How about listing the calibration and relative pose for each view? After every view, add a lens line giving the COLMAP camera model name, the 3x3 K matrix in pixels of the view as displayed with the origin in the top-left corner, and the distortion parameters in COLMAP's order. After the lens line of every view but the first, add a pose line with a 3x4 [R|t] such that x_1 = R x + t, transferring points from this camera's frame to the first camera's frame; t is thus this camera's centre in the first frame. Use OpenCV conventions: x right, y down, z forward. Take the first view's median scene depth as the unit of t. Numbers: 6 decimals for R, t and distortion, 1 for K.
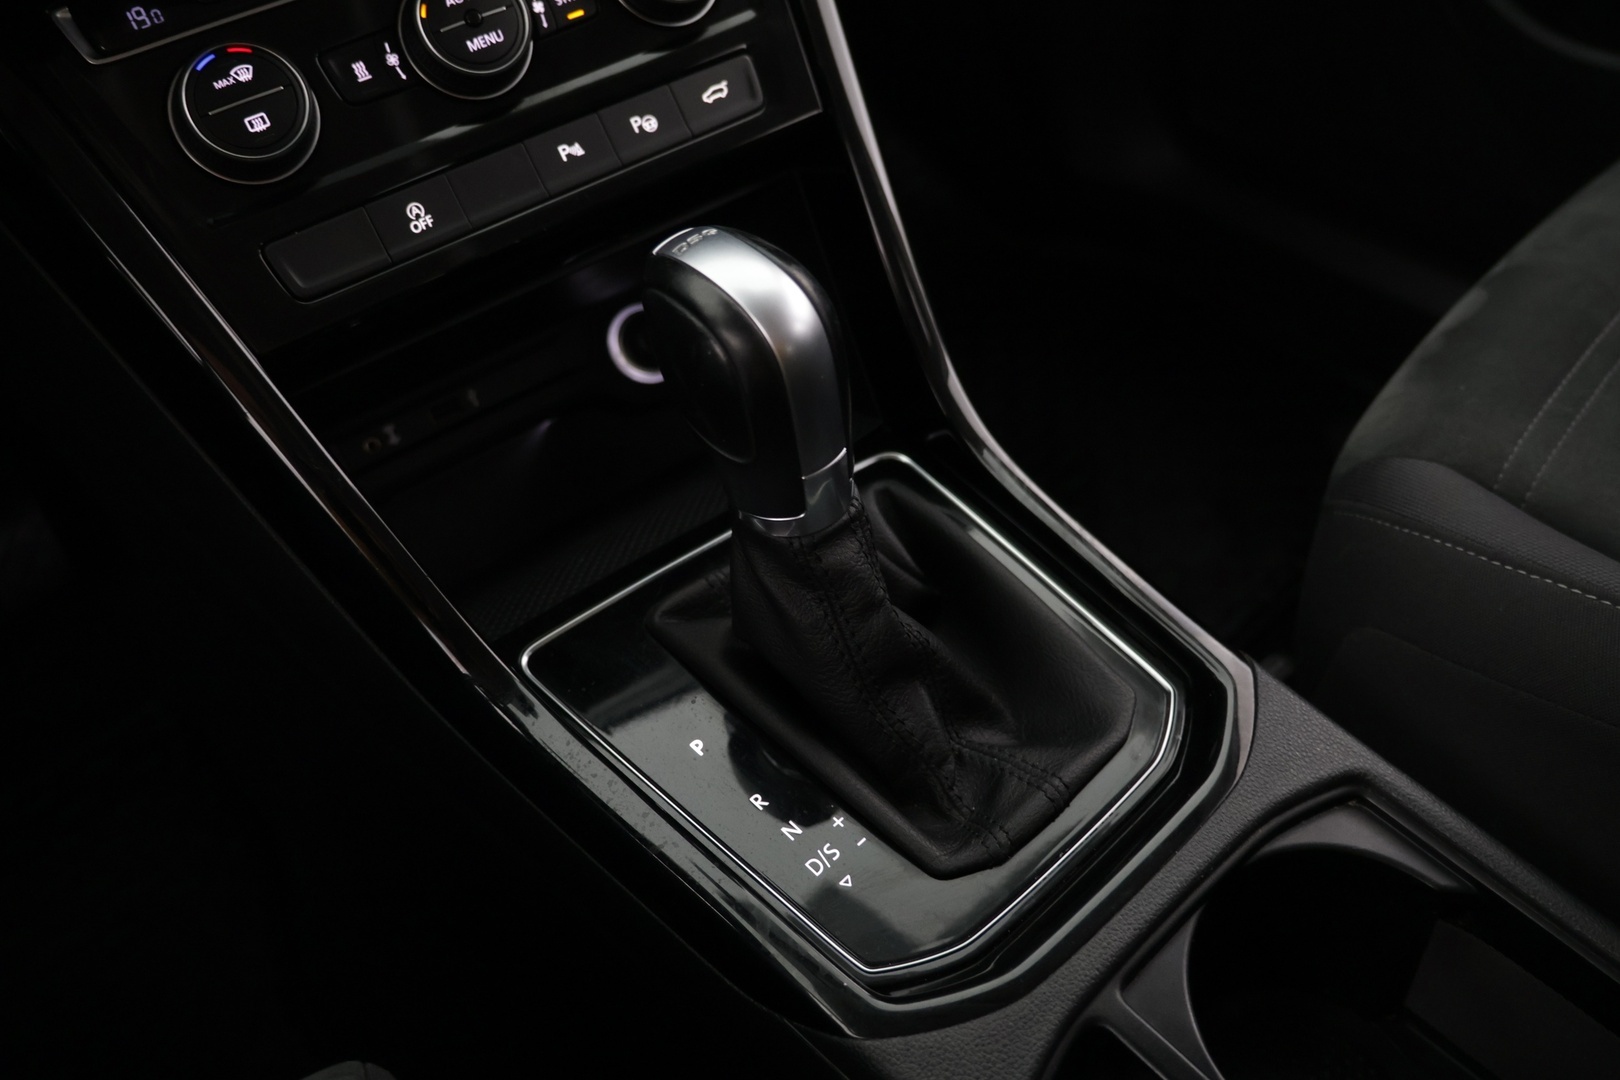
lens RADIAL K [[1300.0, 0, 807.6], [0, 1300.0, 539.0], [0, 0, 1]] dist [-0.034464, 0.015313]
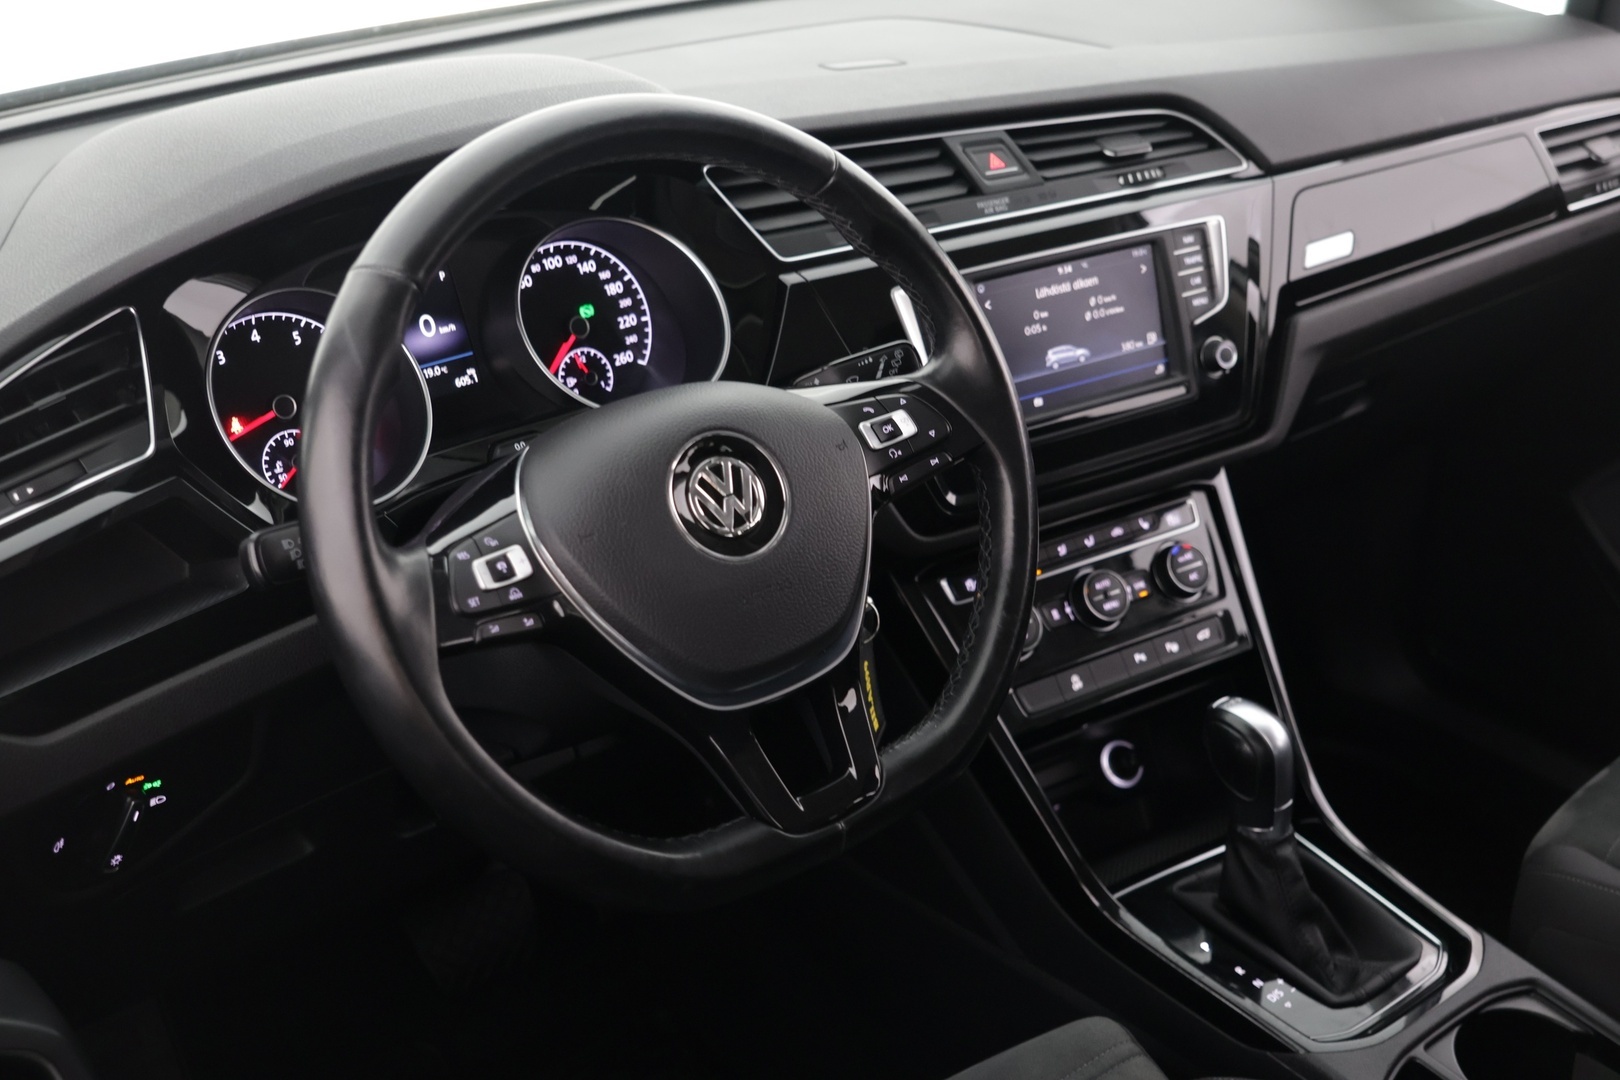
lens RADIAL K [[1840.0, 0, 811.6], [0, 1840.0, 533.5], [0, 0, 1]] dist [-0.007609, 0.000000]
pose [[0.995769, 0.078471, -0.047824, -0.608827], [-0.089867, 0.940266, -0.328365, 0.550153], [0.019200, 0.331273, 0.943339, -1.931132]]
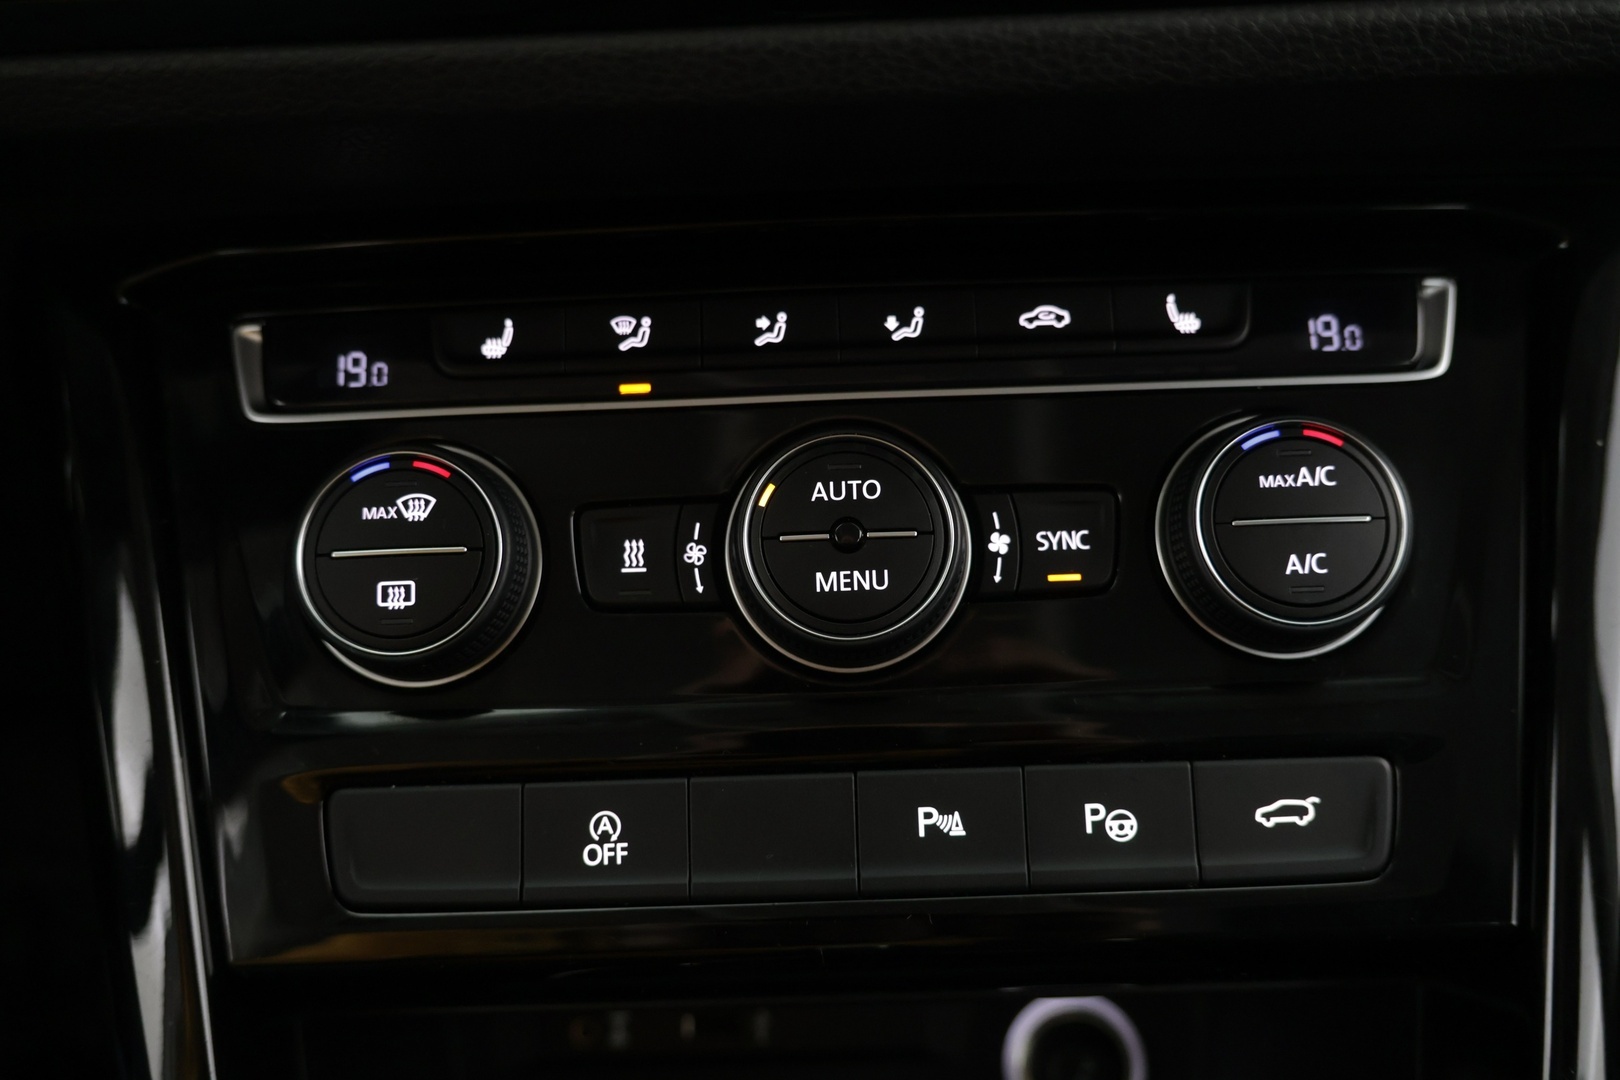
lens RADIAL K [[1300.0, 0, 816.8], [0, 1300.0, 540.9], [0, 0, 1]] dist [-0.034464, 0.015313]
pose [[0.815081, 0.325042, -0.479574, -0.018223], [-0.433613, 0.891244, -0.132905, -0.325089], [0.384218, 0.316278, 0.867378, 0.540790]]
